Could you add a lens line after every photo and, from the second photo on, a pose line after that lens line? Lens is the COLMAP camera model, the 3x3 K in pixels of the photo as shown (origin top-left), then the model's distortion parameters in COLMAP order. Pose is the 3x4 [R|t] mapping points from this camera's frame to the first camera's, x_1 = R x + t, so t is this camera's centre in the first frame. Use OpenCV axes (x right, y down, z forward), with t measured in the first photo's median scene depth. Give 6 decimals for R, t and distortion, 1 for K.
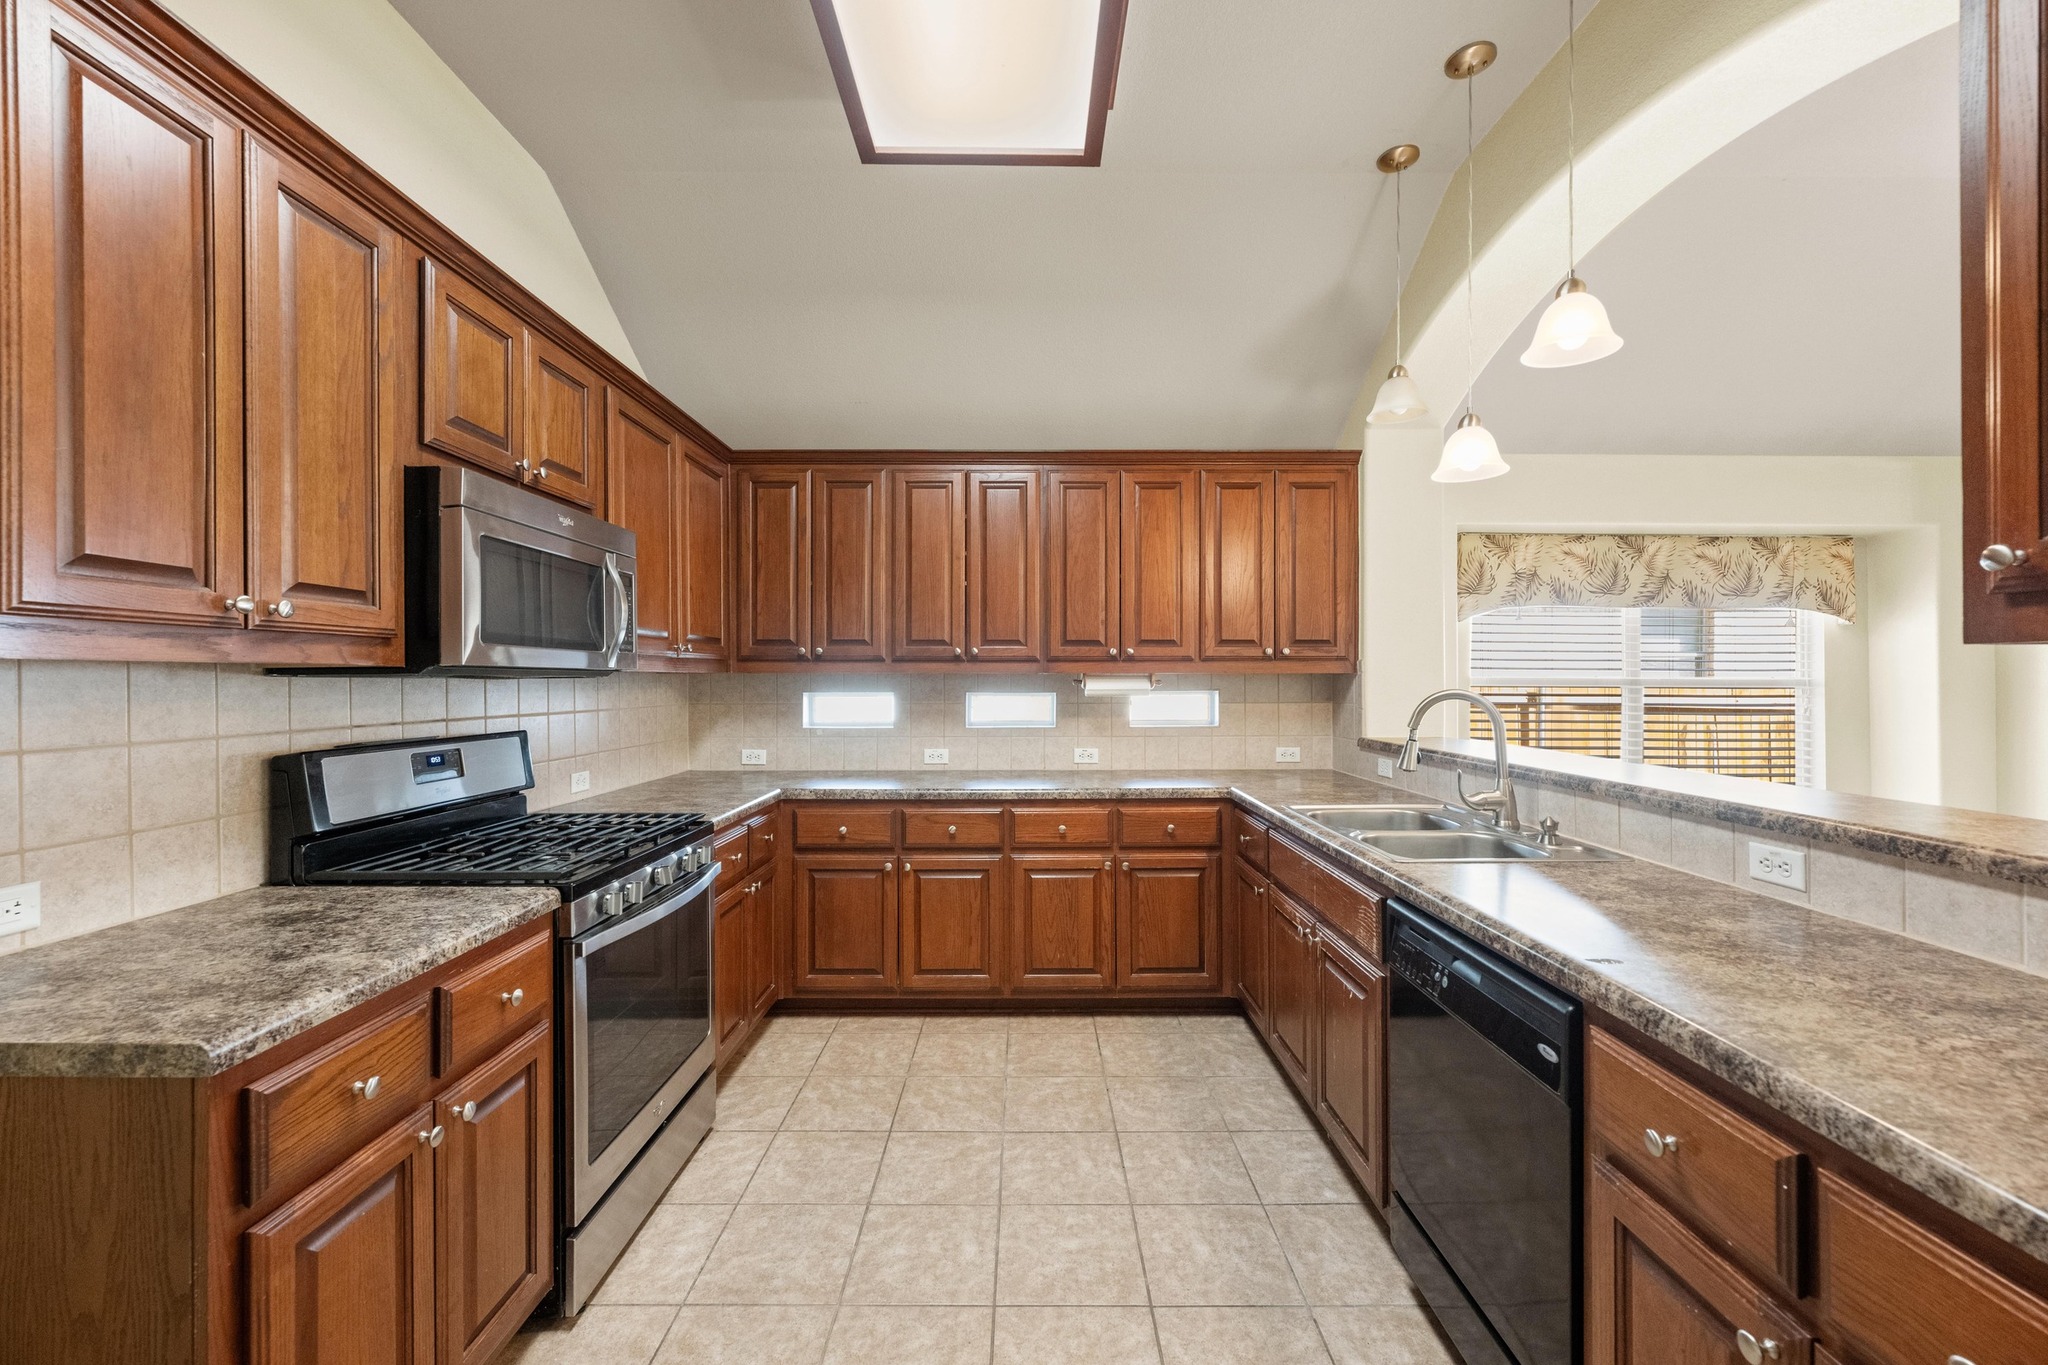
lens RADIAL K [[811.7, 0, 1020.1], [0, 811.7, 678.3], [0, 0, 1]] dist [-0.000770, 0.000805]
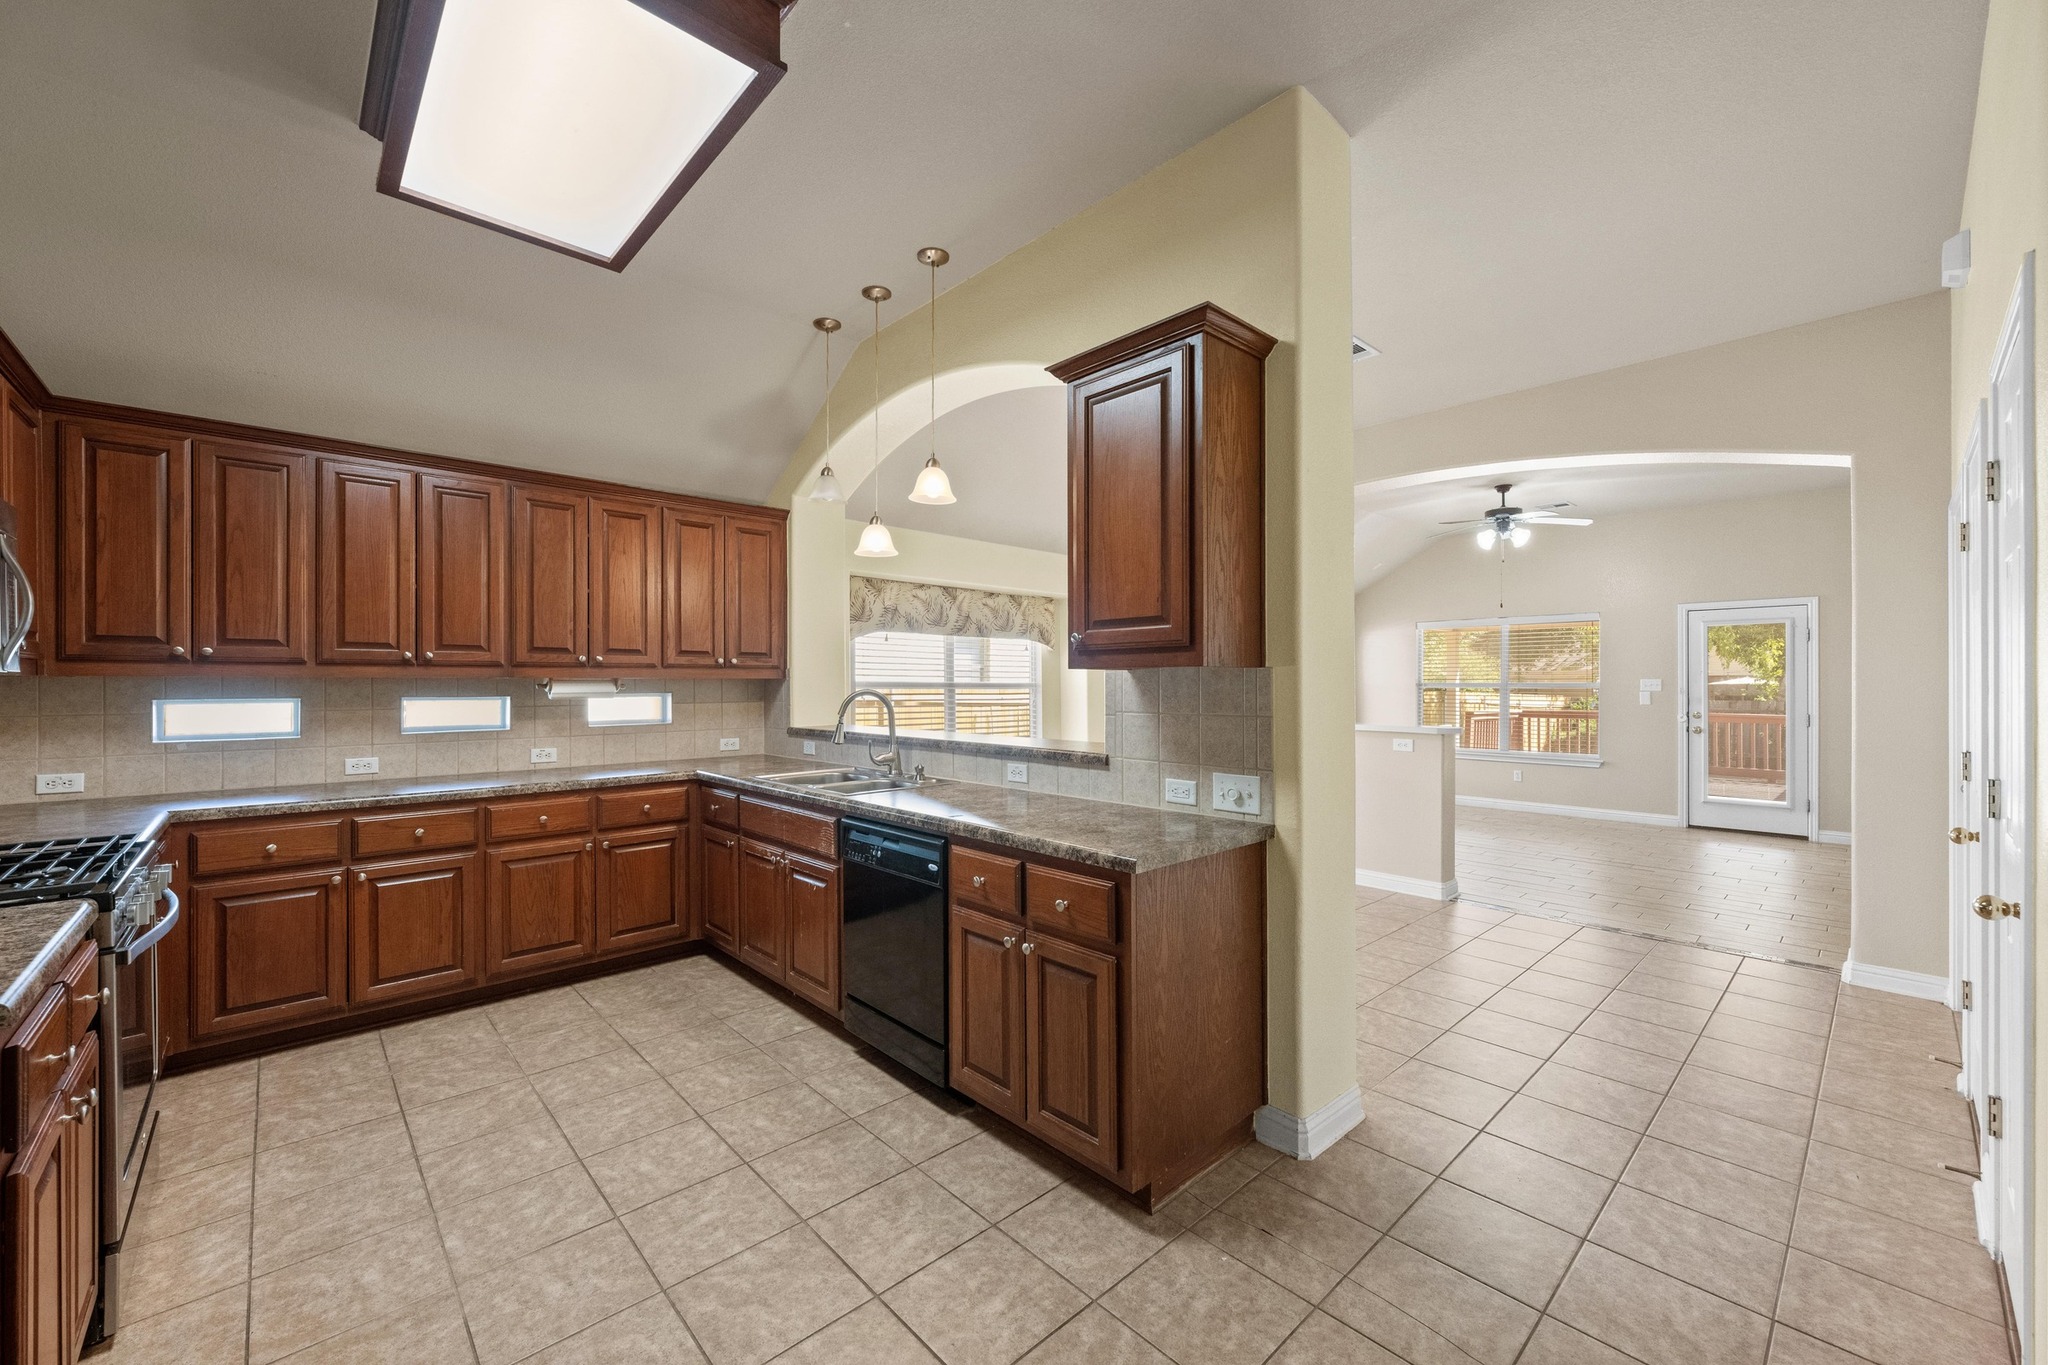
lens RADIAL K [[811.7, 0, 1027.8], [0, 811.7, 681.1], [0, 0, 1]] dist [-0.000770, 0.000805]
pose [[0.727767, 0.000562, 0.685824, -0.216499], [0.001329, 0.999997, -0.002229, 0.001451], [-0.685823, 0.002534, 0.727764, -0.242940]]
